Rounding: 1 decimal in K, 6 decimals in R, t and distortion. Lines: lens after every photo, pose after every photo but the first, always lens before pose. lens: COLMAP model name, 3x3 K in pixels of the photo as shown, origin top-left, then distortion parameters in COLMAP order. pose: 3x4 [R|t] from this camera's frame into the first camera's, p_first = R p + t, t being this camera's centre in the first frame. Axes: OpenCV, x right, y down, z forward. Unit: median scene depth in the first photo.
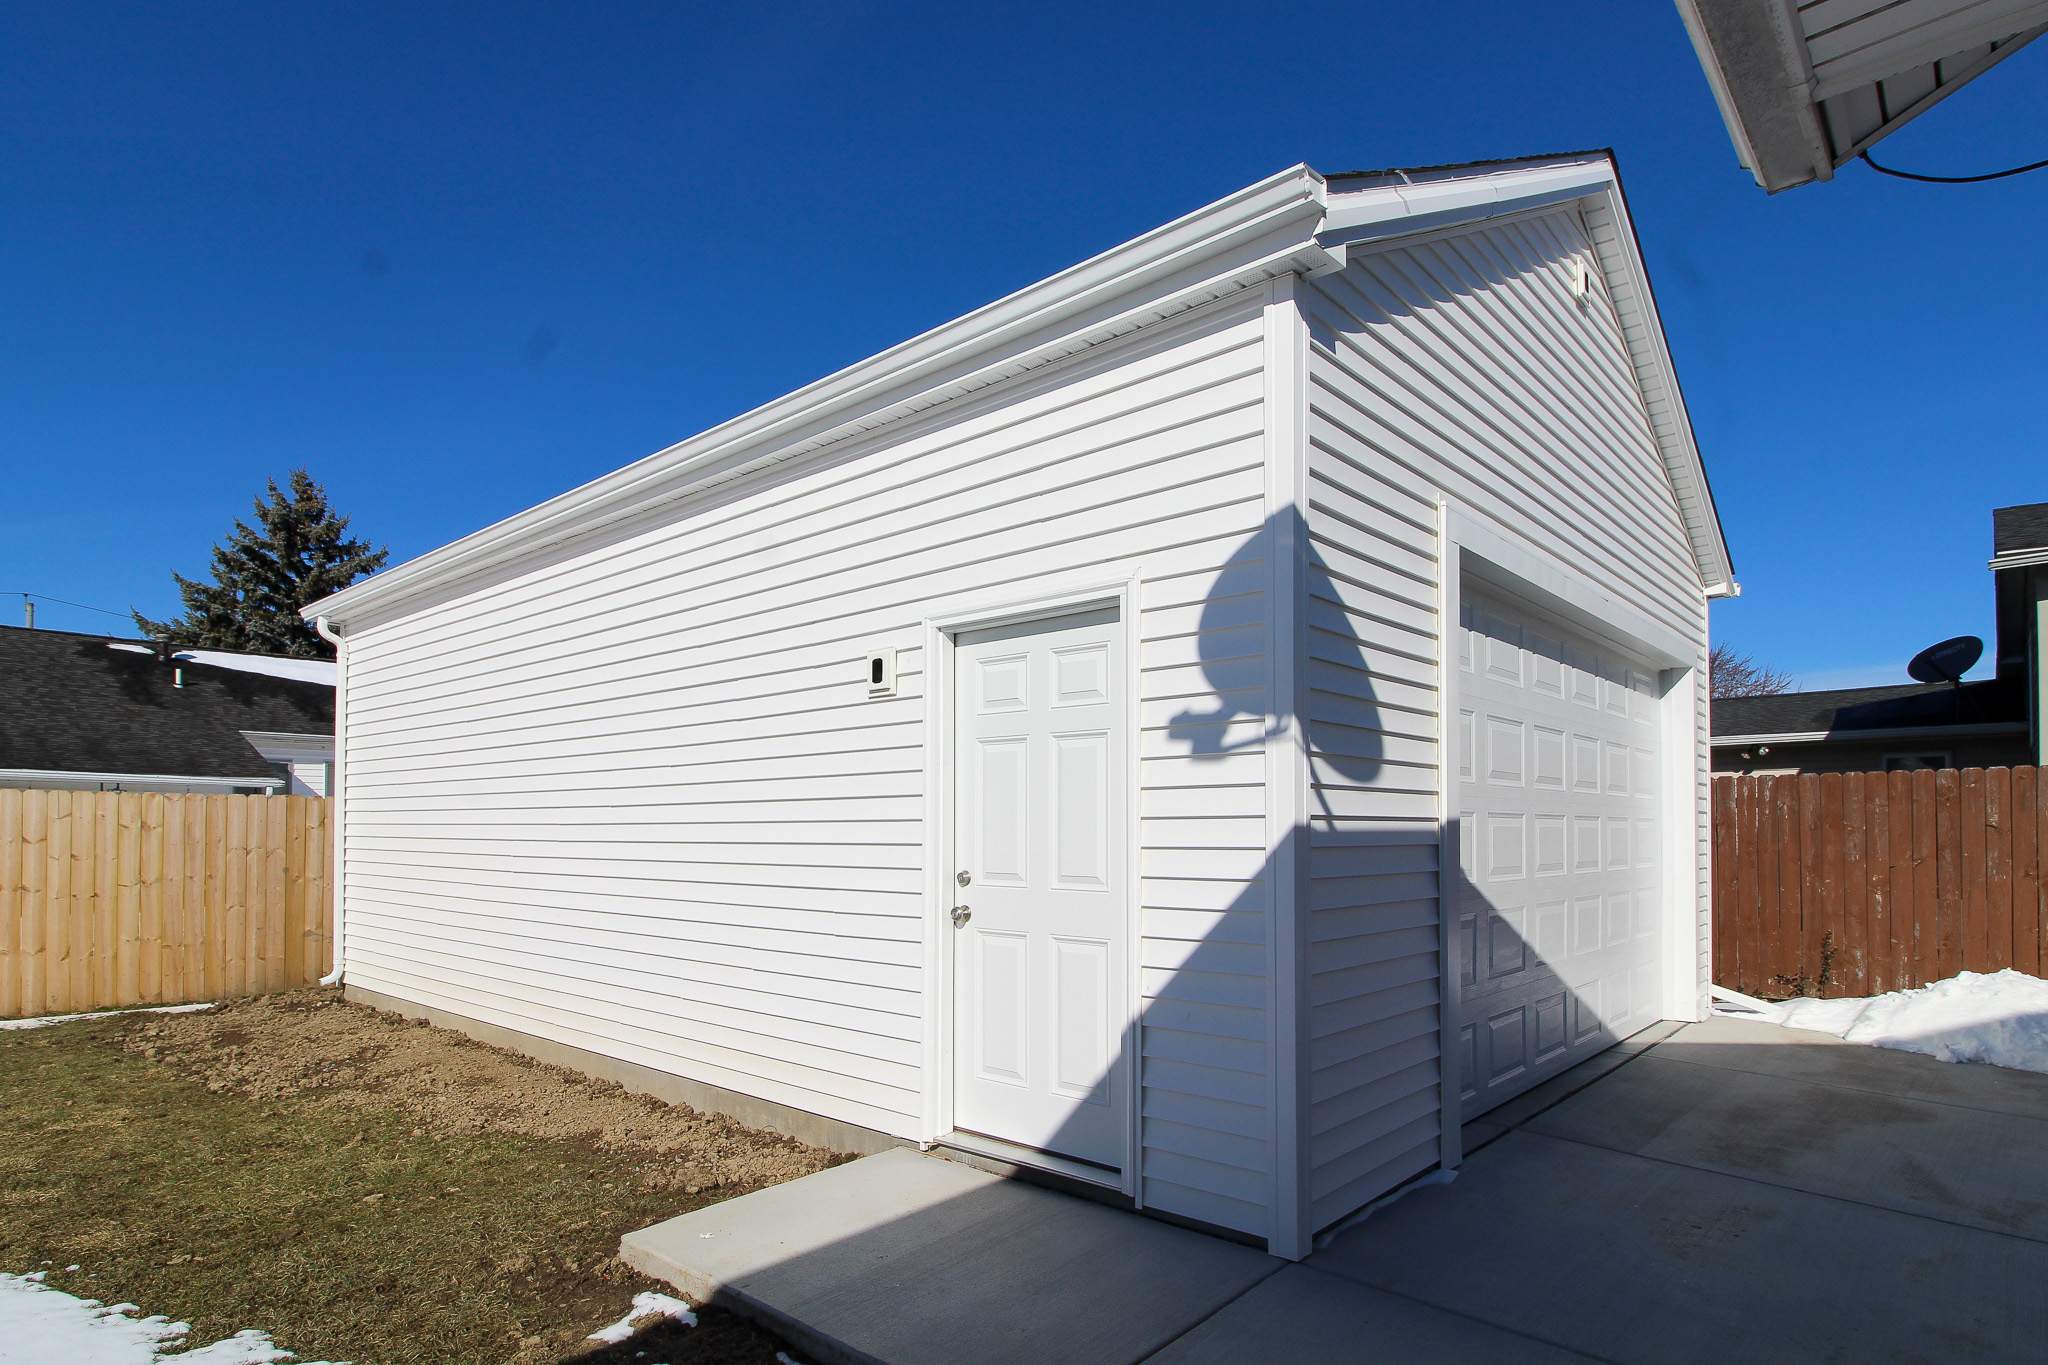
lens RADIAL K [[1102.6, 0, 1069.5], [0, 1102.6, 815.7], [0, 0, 1]] dist [-0.000052, -0.001090]
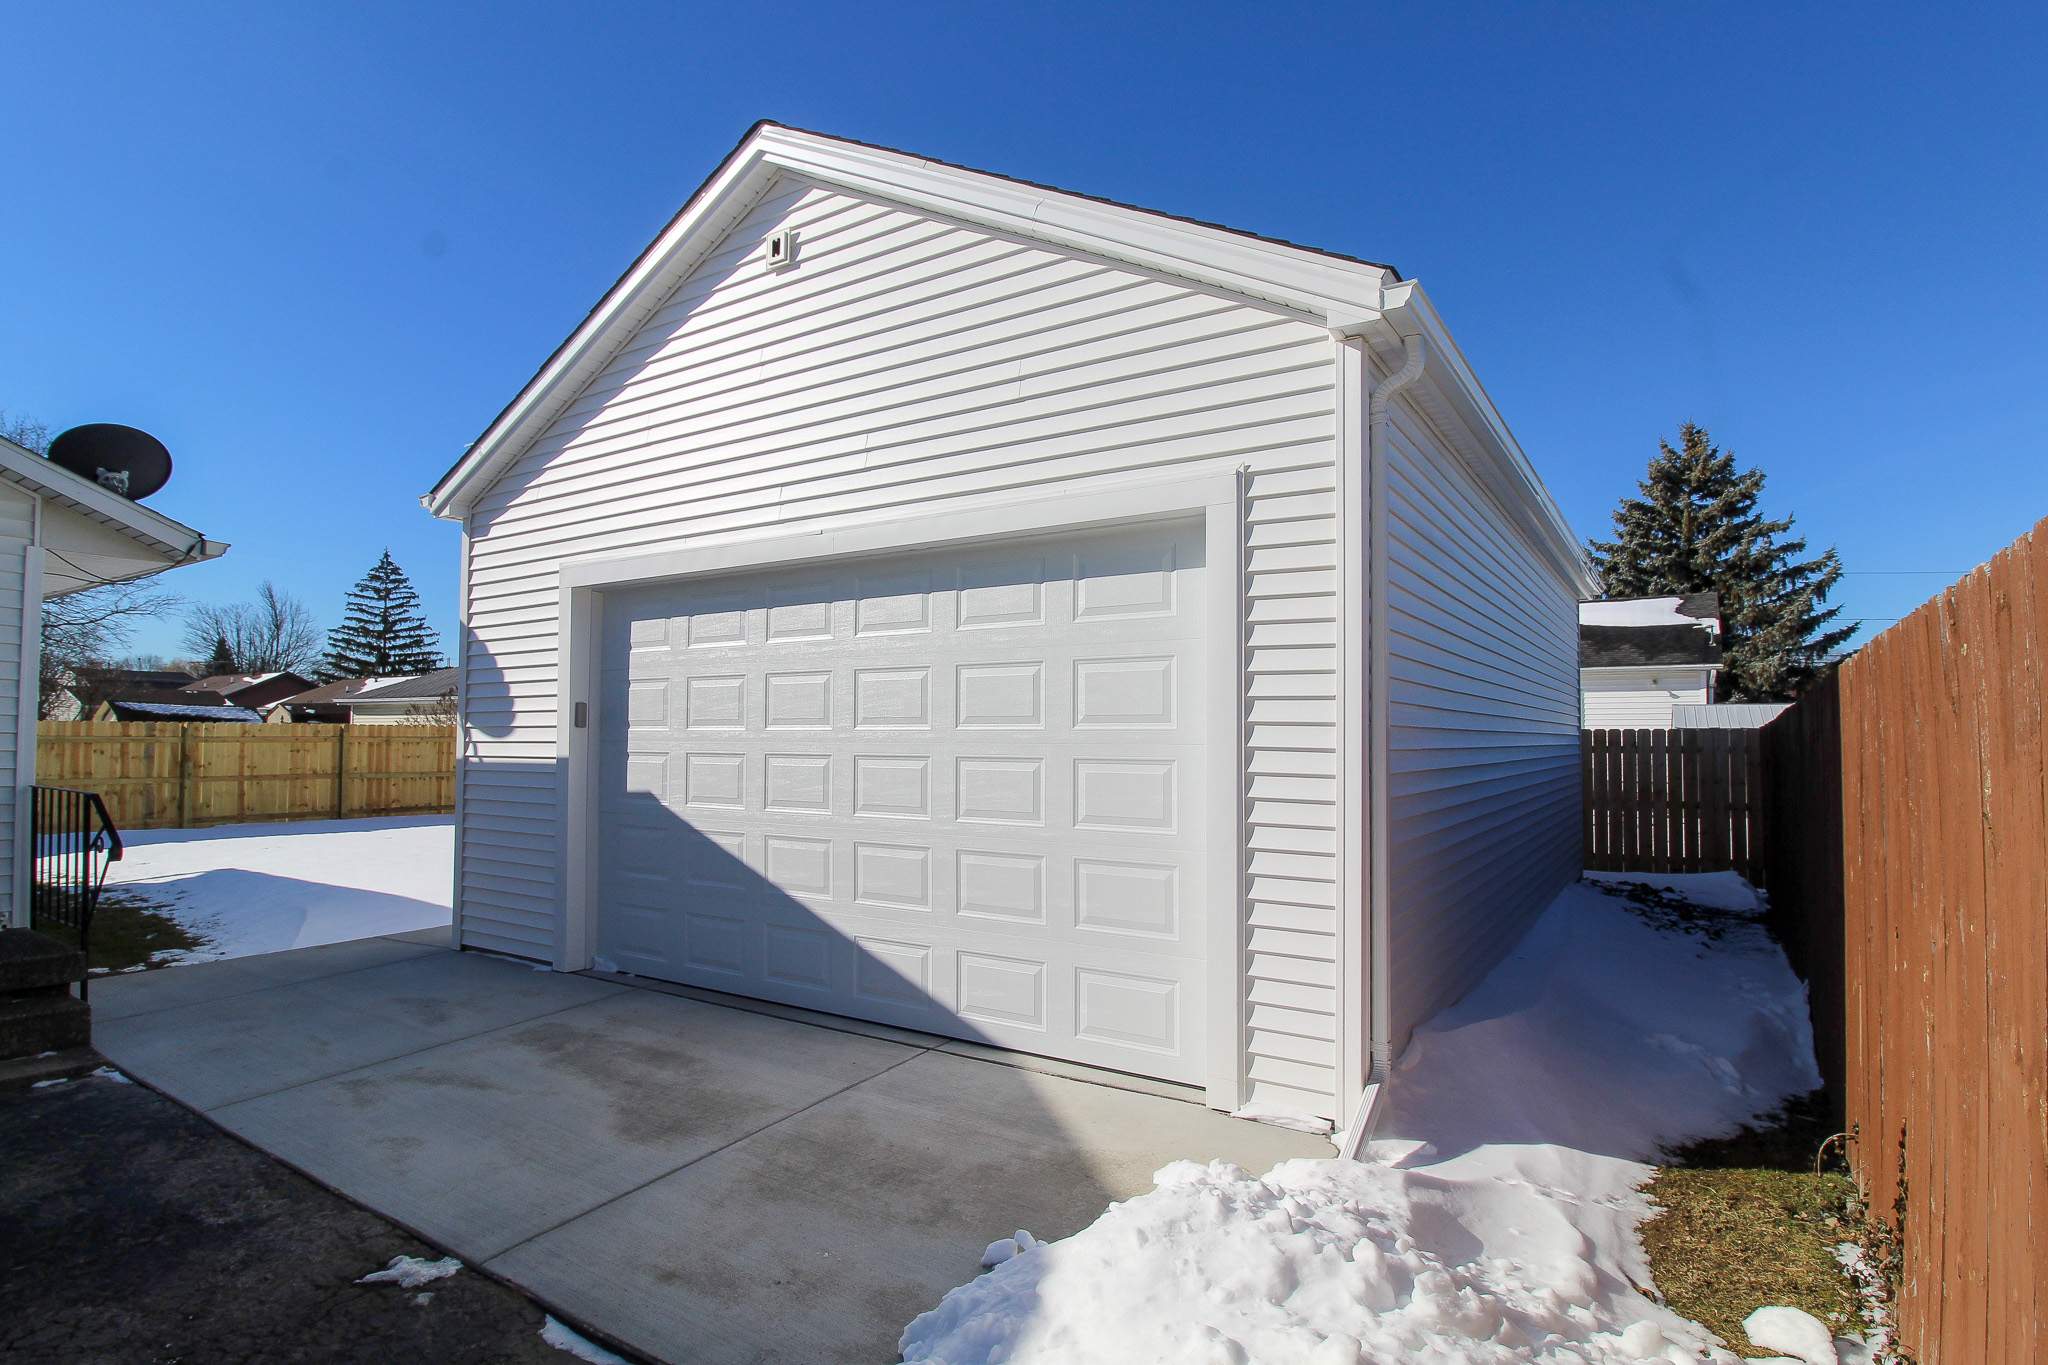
lens RADIAL K [[1030.8, 0, 1021.1], [0, 1030.8, 709.2], [0, 0, 1]] dist [-0.004499, -0.000154]
pose [[0.136886, -0.026312, -0.990237, 1.703601], [0.012078, 0.999617, -0.024892, -0.019938], [0.990513, -0.008553, 0.137151, 1.275795]]
